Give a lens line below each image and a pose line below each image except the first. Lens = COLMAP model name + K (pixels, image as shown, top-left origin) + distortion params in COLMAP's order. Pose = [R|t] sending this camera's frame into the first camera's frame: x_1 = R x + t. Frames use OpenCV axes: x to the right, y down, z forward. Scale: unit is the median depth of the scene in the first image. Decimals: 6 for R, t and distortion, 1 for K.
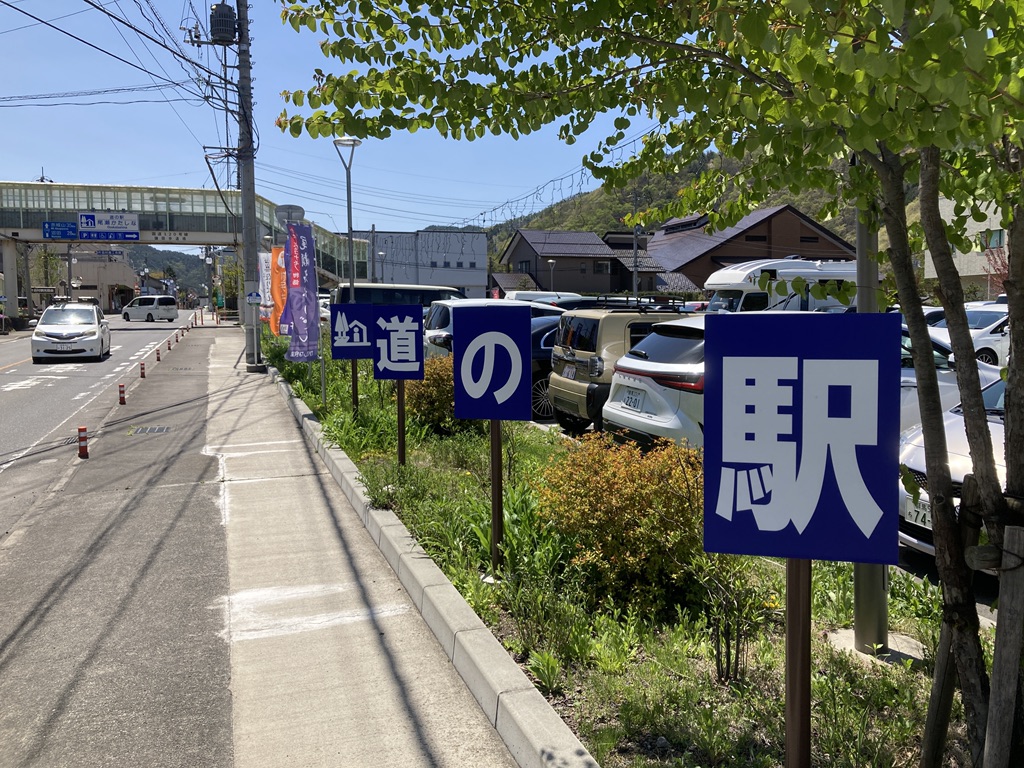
lens RADIAL K [[786.2, 0, 512.0], [0, 786.2, 384.0], [0, 0, 1]] dist [0.124098, -0.185723]
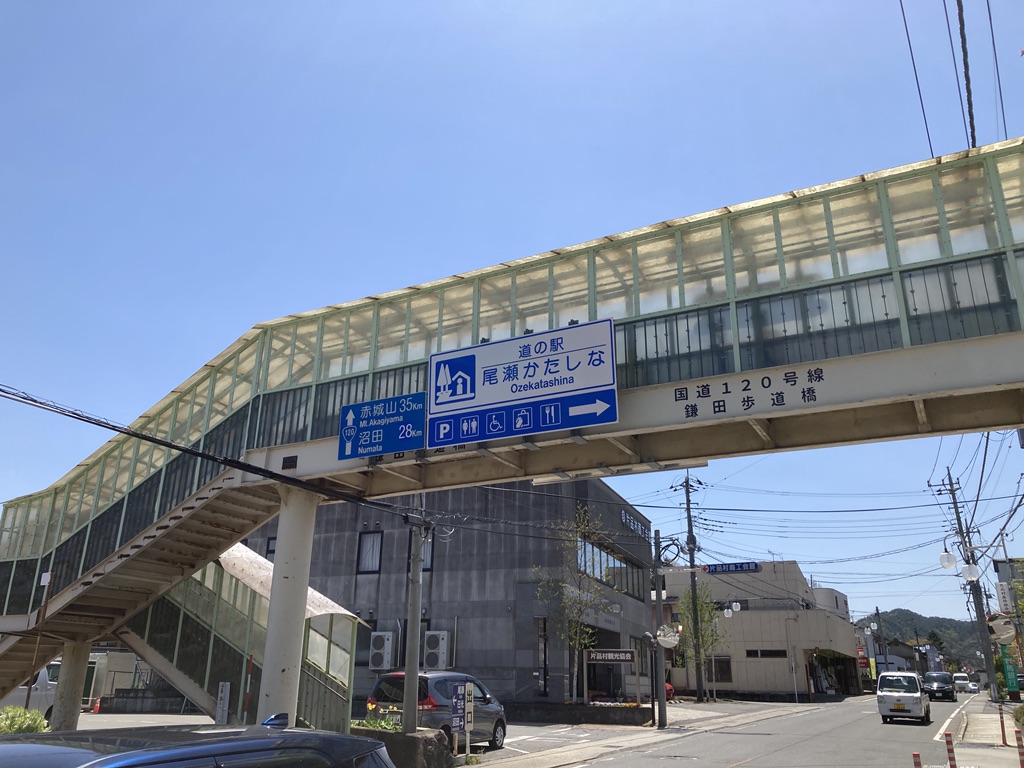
lens RADIAL K [[786.2, 0, 512.0], [0, 786.2, 384.0], [0, 0, 1]] dist [0.124098, -0.185723]
pose [[0.644641, -0.249499, -0.722626, -0.319245], [-0.089246, 0.914221, -0.395265, -0.096237], [0.759259, 0.319295, 0.567077, 0.854271]]
